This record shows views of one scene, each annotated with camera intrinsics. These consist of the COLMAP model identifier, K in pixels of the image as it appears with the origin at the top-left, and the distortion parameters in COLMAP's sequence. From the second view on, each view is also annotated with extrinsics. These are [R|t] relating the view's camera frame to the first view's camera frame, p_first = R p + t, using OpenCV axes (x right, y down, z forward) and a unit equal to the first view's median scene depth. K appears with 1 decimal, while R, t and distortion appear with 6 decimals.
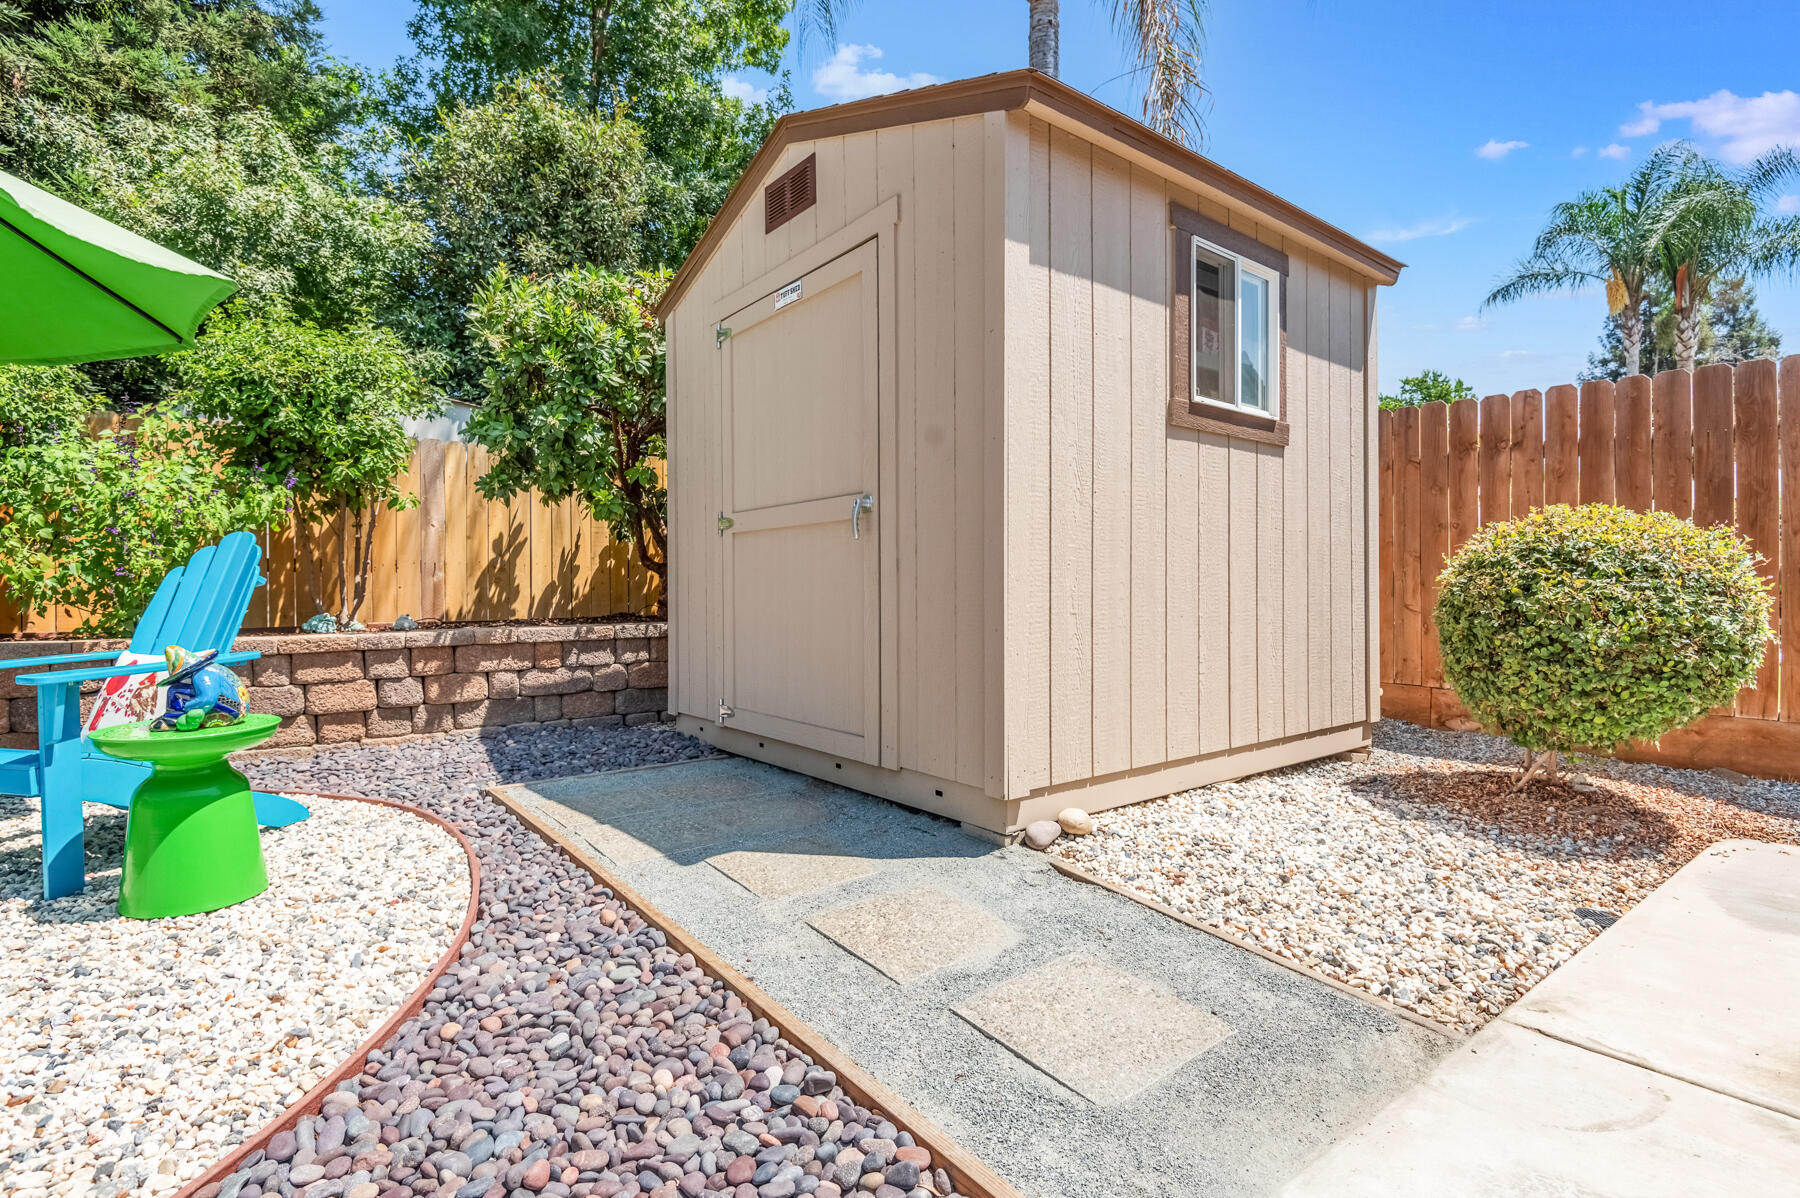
lens RADIAL K [[877.4, 0, 900.0], [0, 877.4, 599.0], [0, 0, 1]] dist [-0.002903, -0.017152]
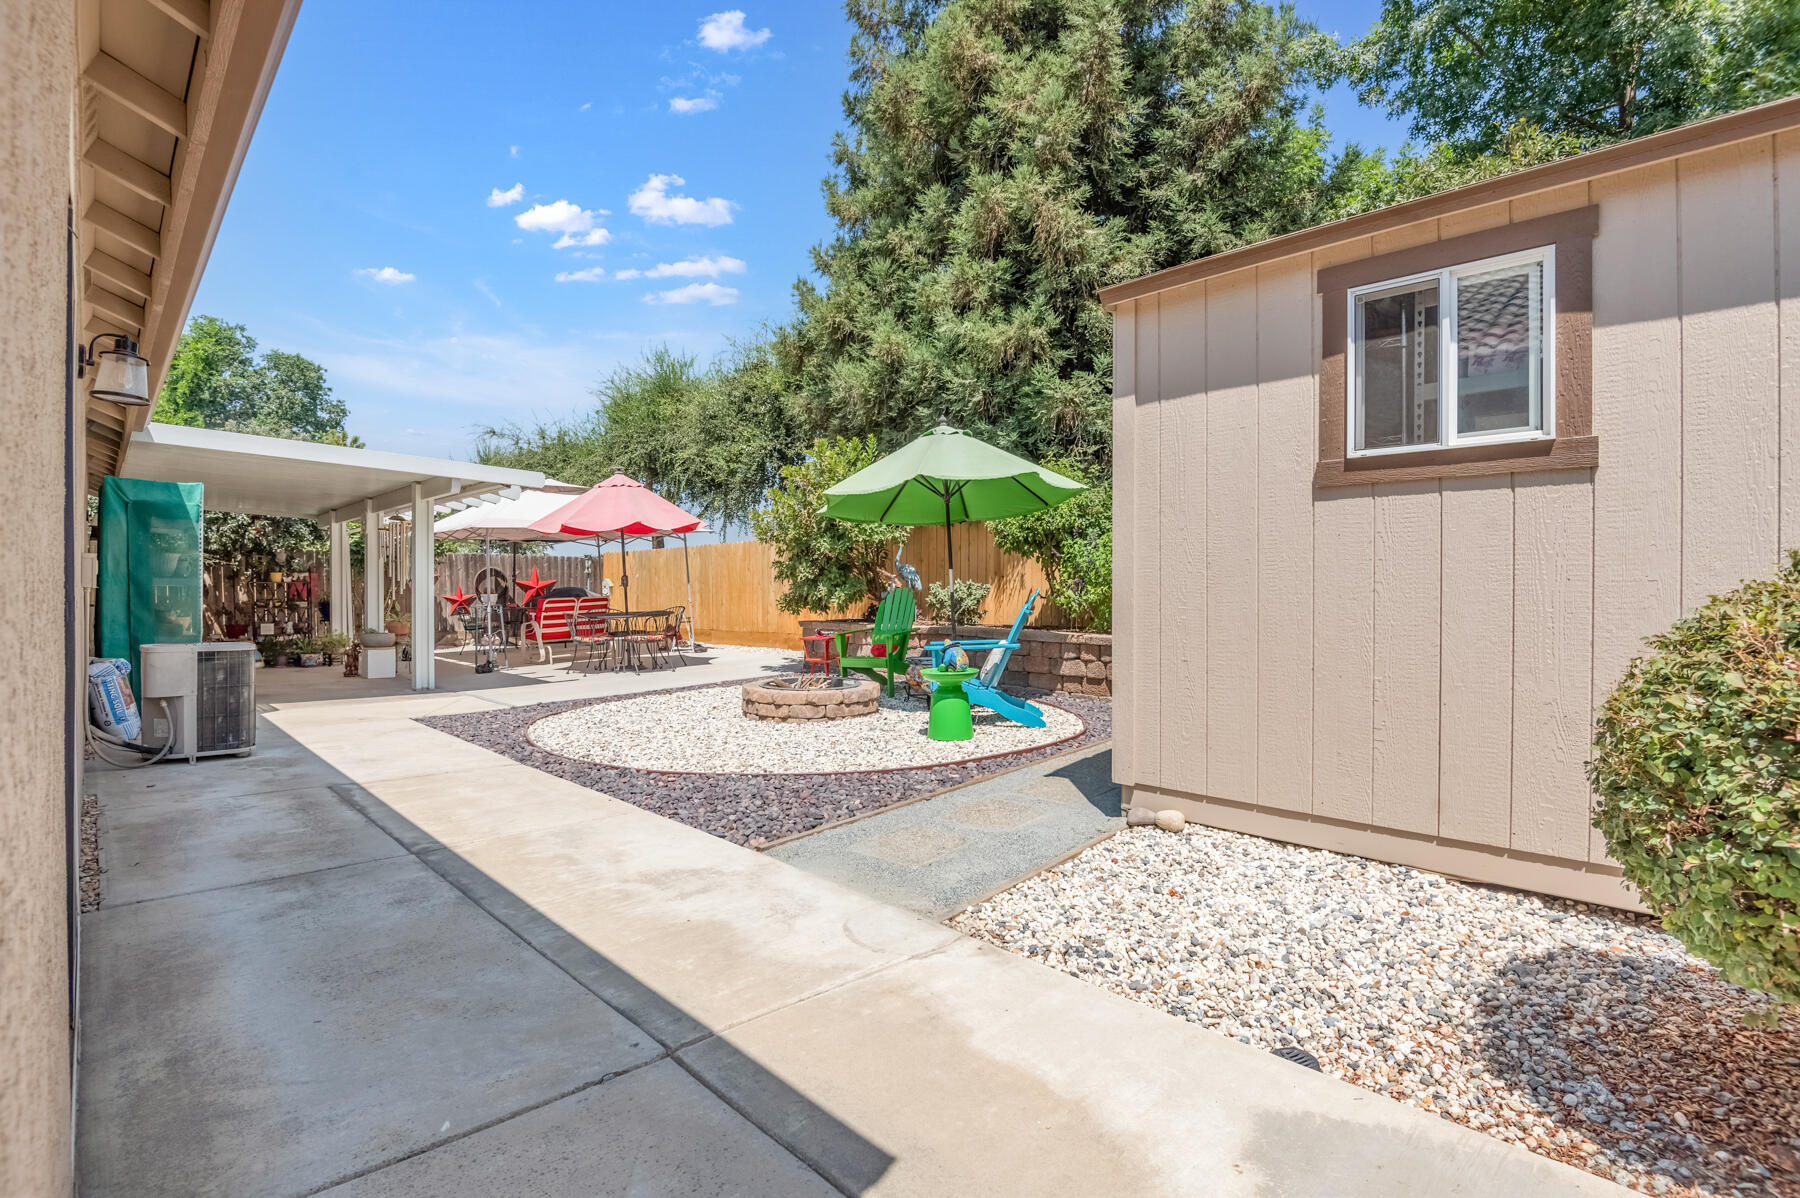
lens RADIAL K [[846.1, 0, 864.5], [0, 846.1, 593.3], [0, 0, 1]] dist [-0.017750, -0.000115]
pose [[0.094628, 0.011513, -0.995446, 1.122520], [-0.006278, 0.999920, 0.010968, -0.075776], [0.995493, 0.005211, 0.094693, 0.345459]]
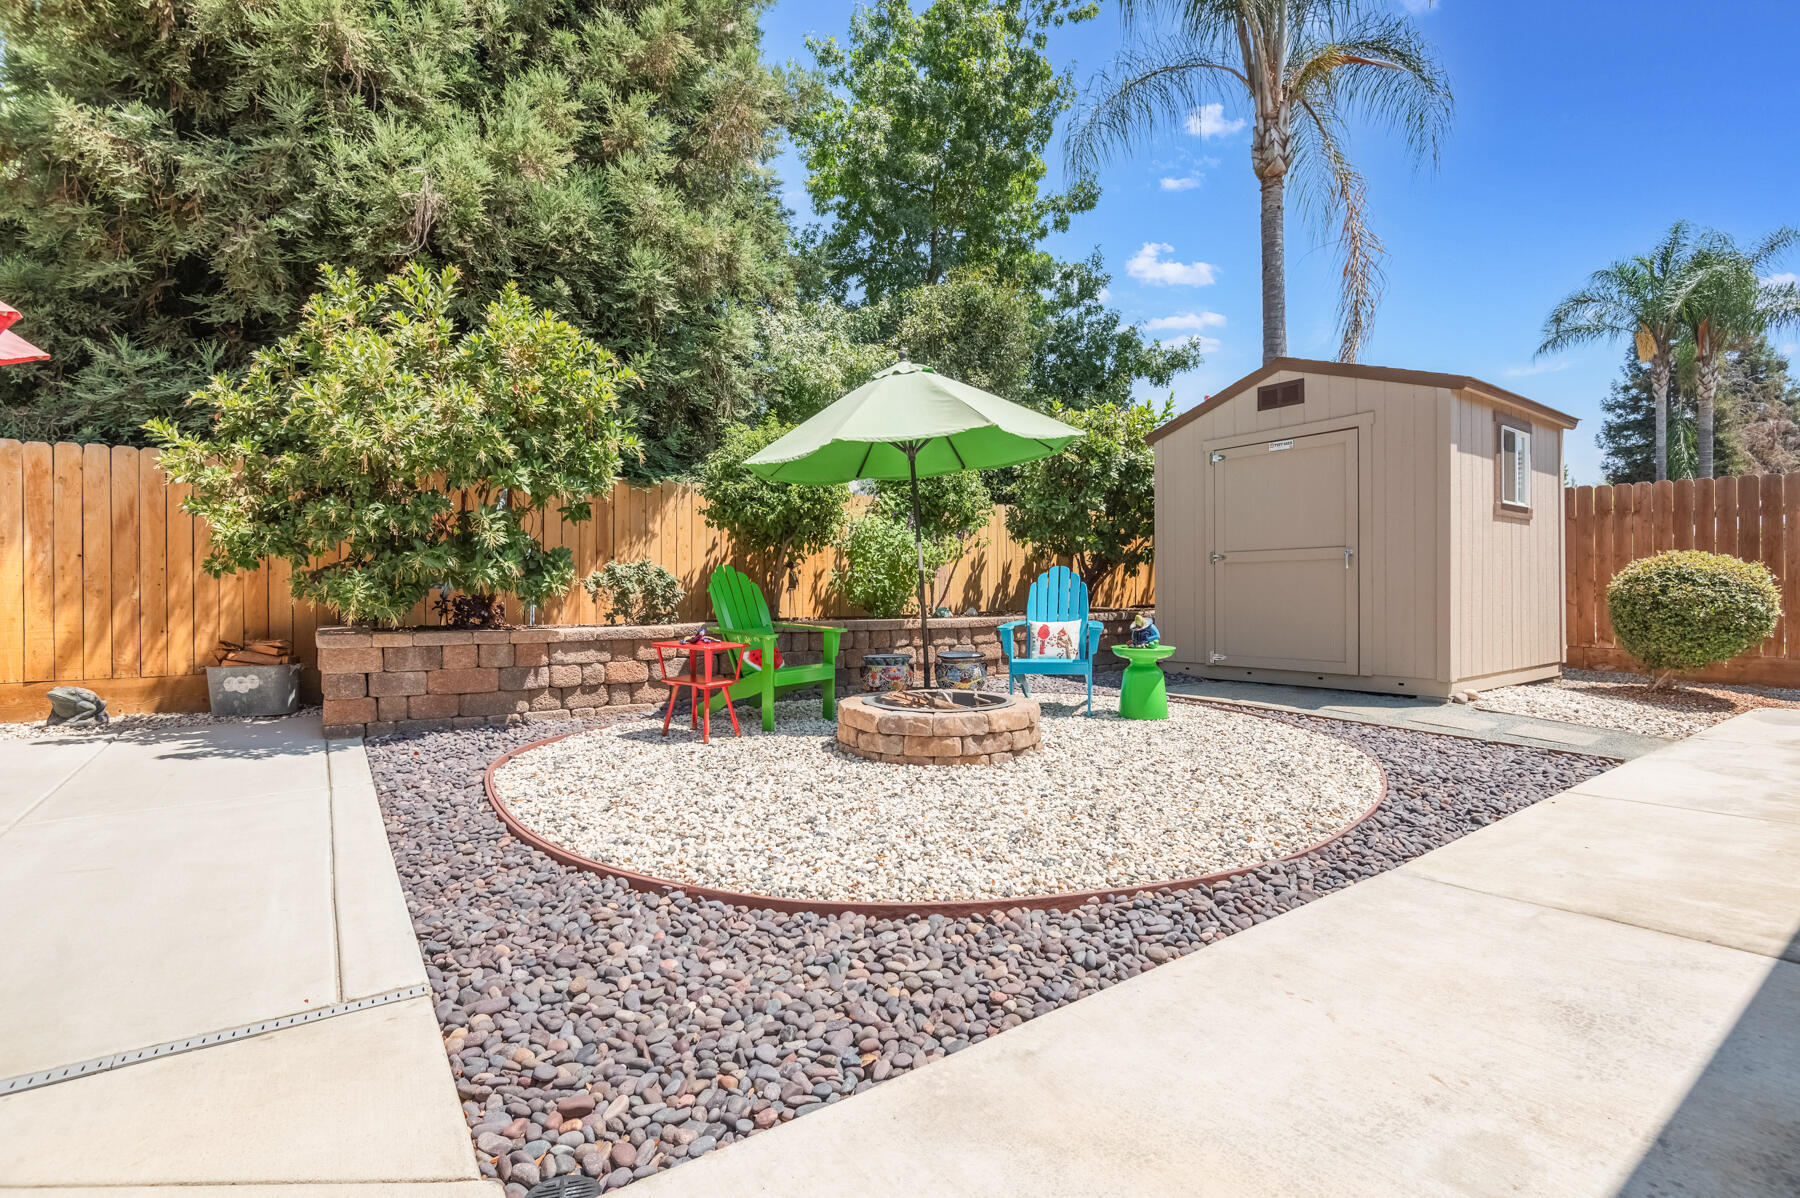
lens RADIAL K [[830.6, 0, 900.0], [0, 830.6, 599.0], [0, 0, 1]] dist [-0.002527, -0.013640]
pose [[0.999460, -0.002113, -0.032805, -0.983323], [0.002022, 0.999994, -0.002803, 0.008028], [0.032811, 0.002735, 0.999458, -0.969731]]
